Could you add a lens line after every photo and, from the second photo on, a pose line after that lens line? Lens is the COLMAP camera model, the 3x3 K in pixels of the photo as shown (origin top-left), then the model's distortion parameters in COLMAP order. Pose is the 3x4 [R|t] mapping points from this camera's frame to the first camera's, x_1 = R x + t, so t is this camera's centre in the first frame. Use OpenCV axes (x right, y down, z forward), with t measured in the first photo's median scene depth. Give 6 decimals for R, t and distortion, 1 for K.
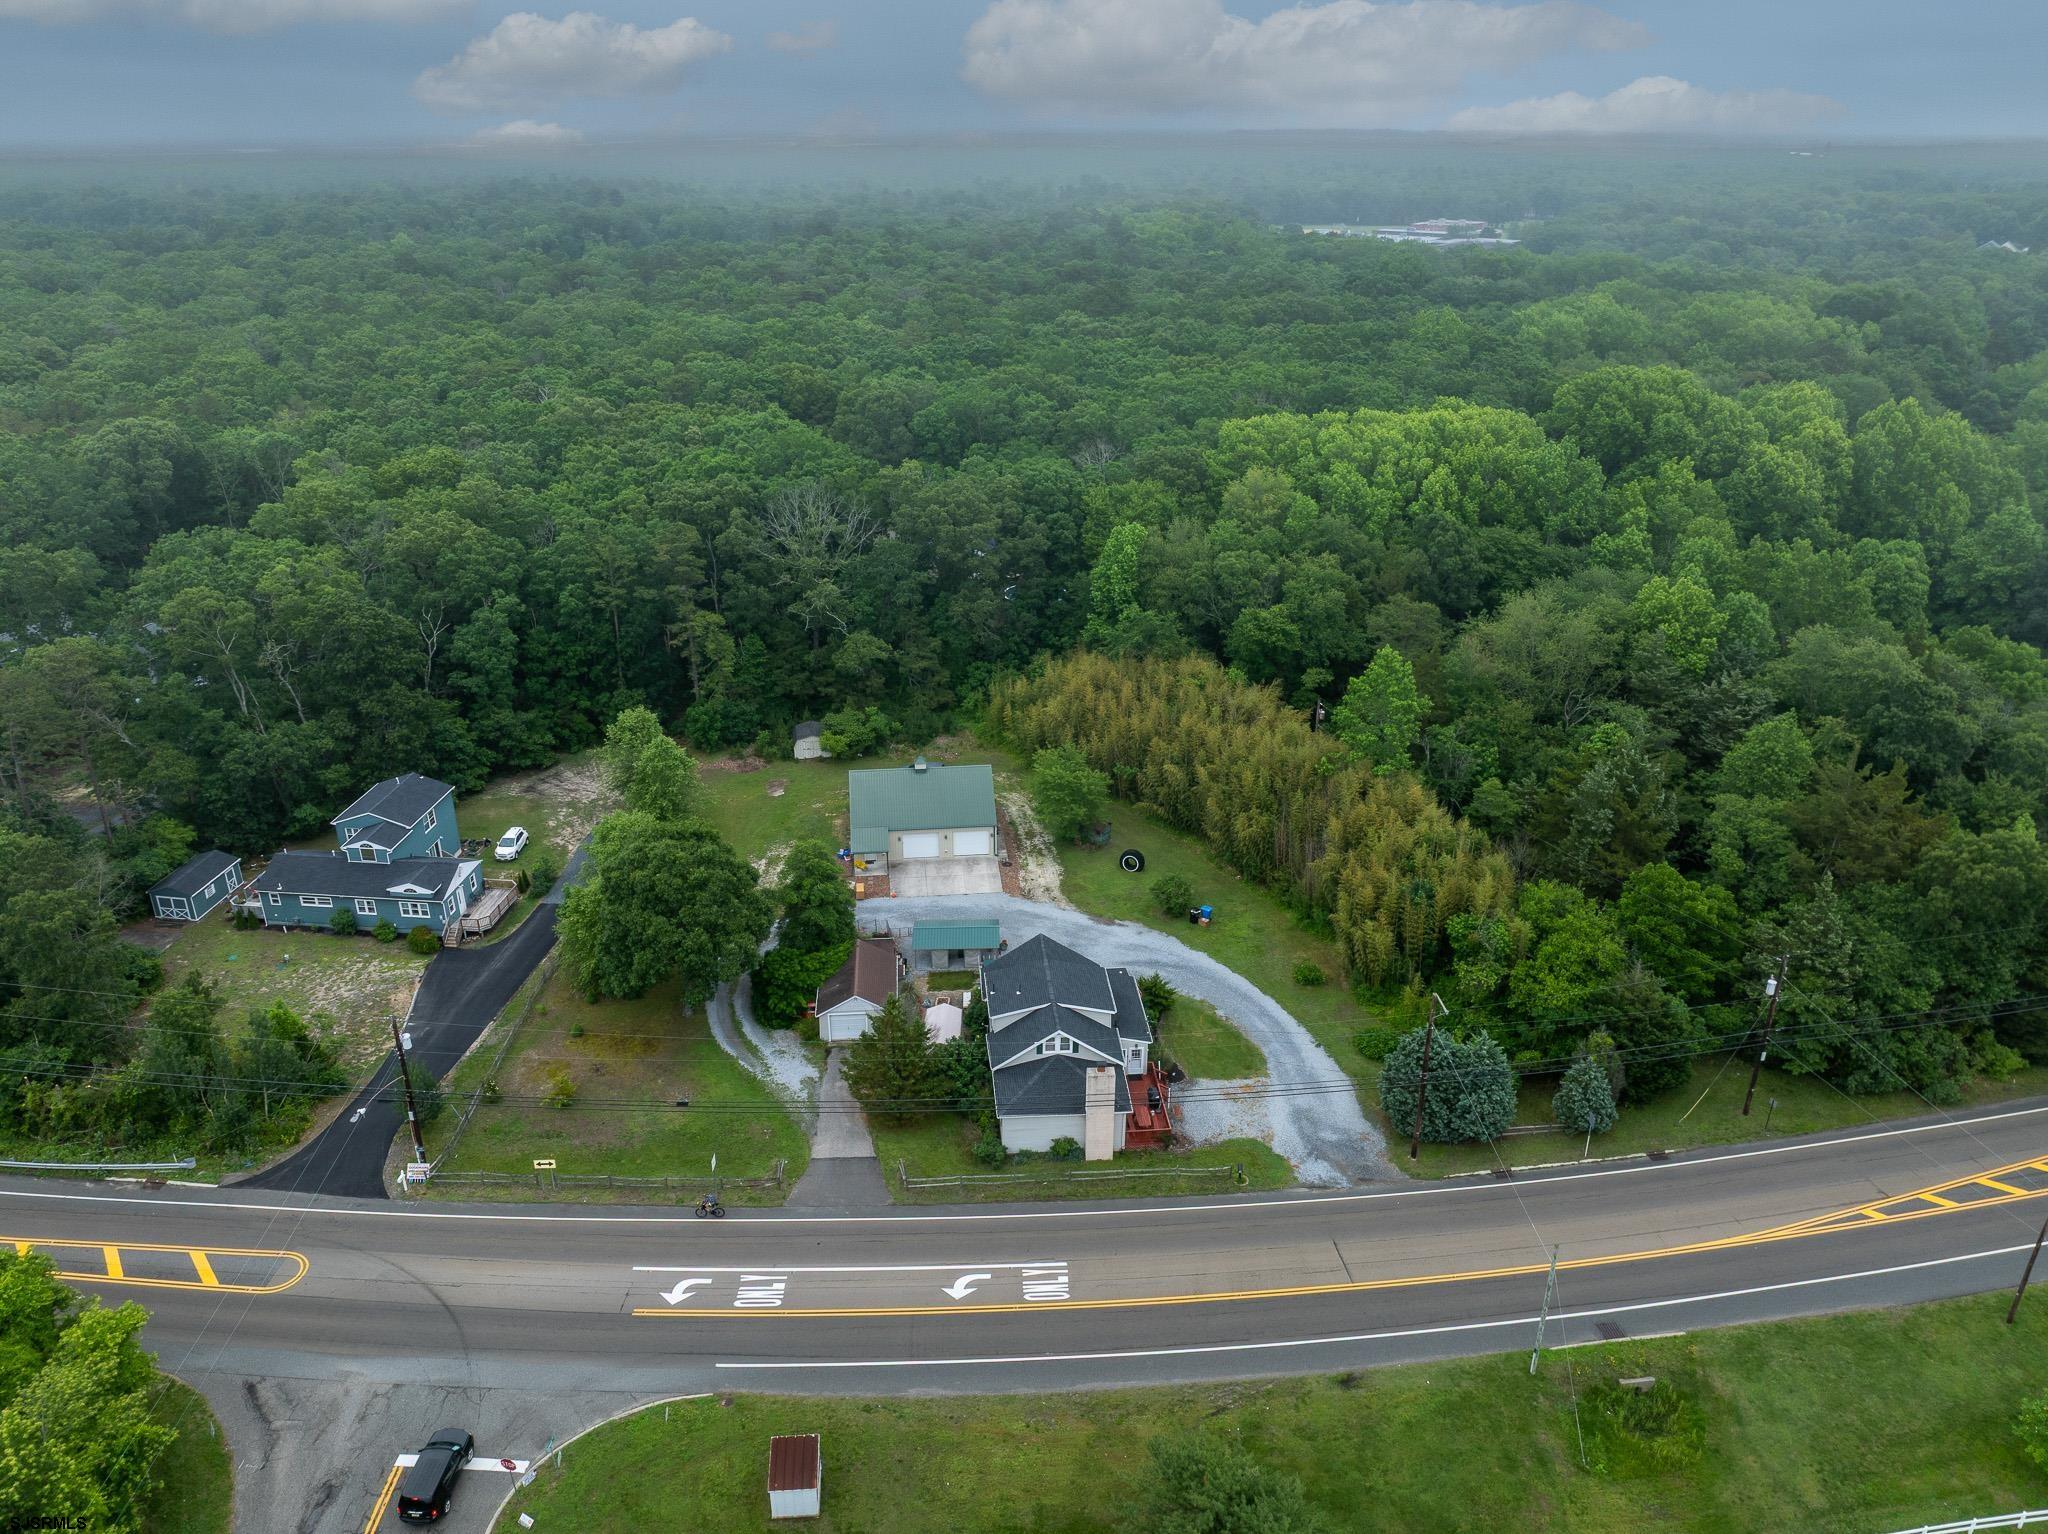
lens RADIAL K [[1451.0, 0, 1011.5], [0, 1451.0, 773.1], [0, 0, 1]] dist [-0.037313, 0.000935]
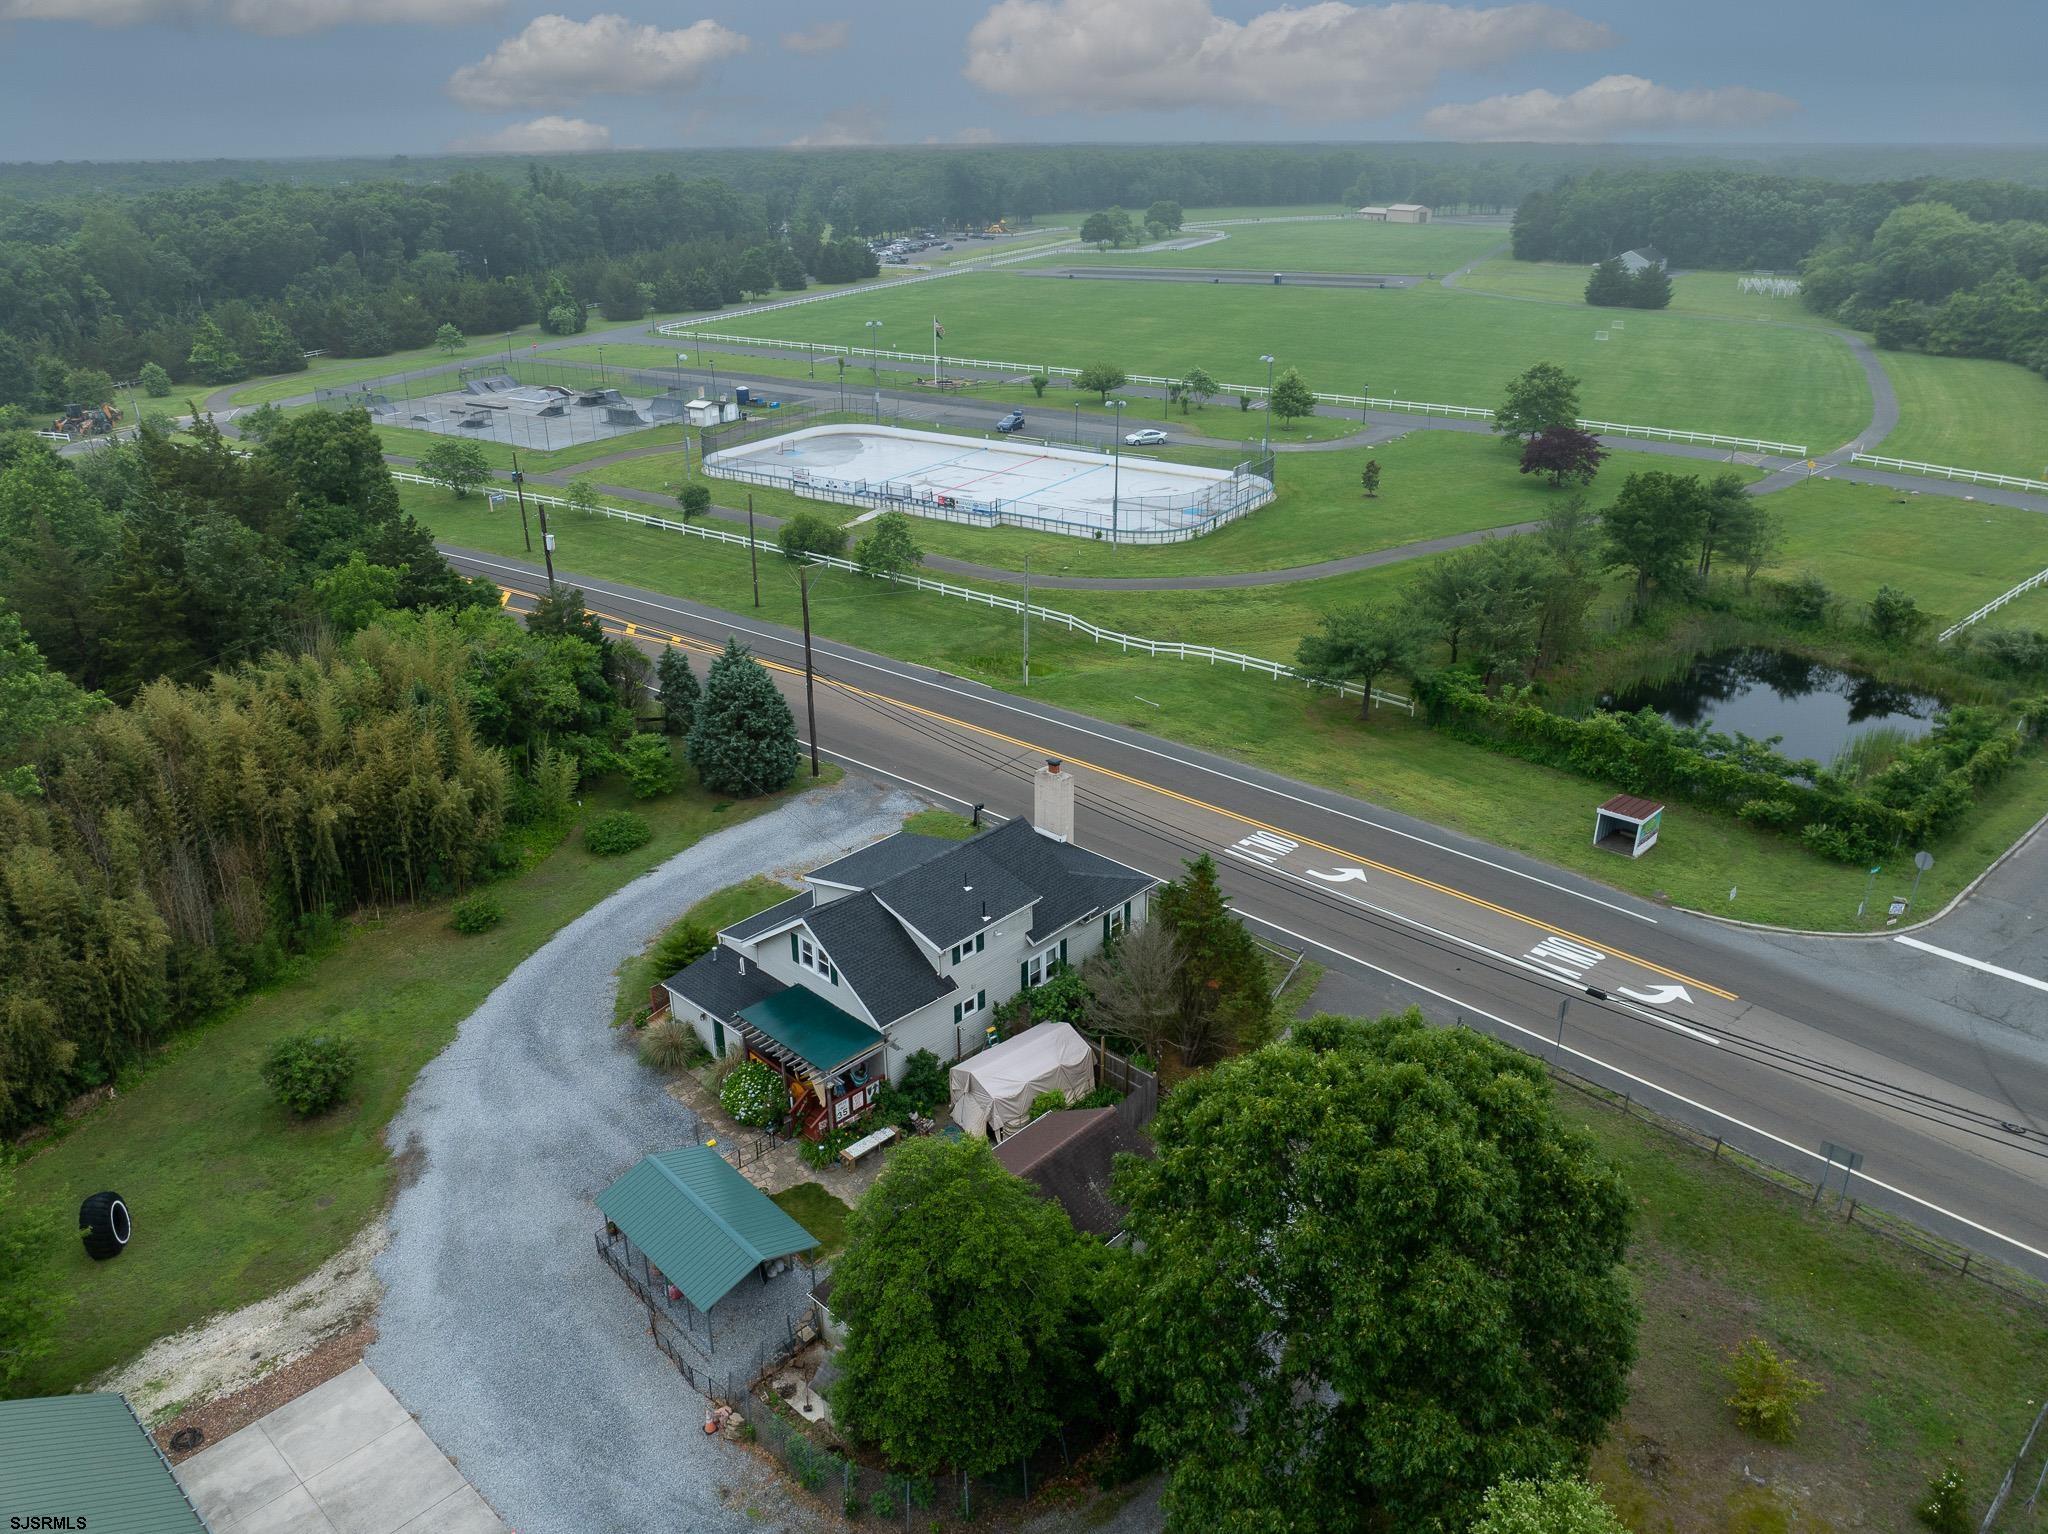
lens RADIAL K [[1451.0, 0, 1029.1], [0, 1451.0, 774.6], [0, 0, 1]] dist [-0.037313, 0.000935]
pose [[-0.675499, -0.290358, 0.677785, -0.393927], [0.318704, 0.713938, 0.623475, -0.236412], [-0.664927, 0.637170, -0.389726, 1.182375]]
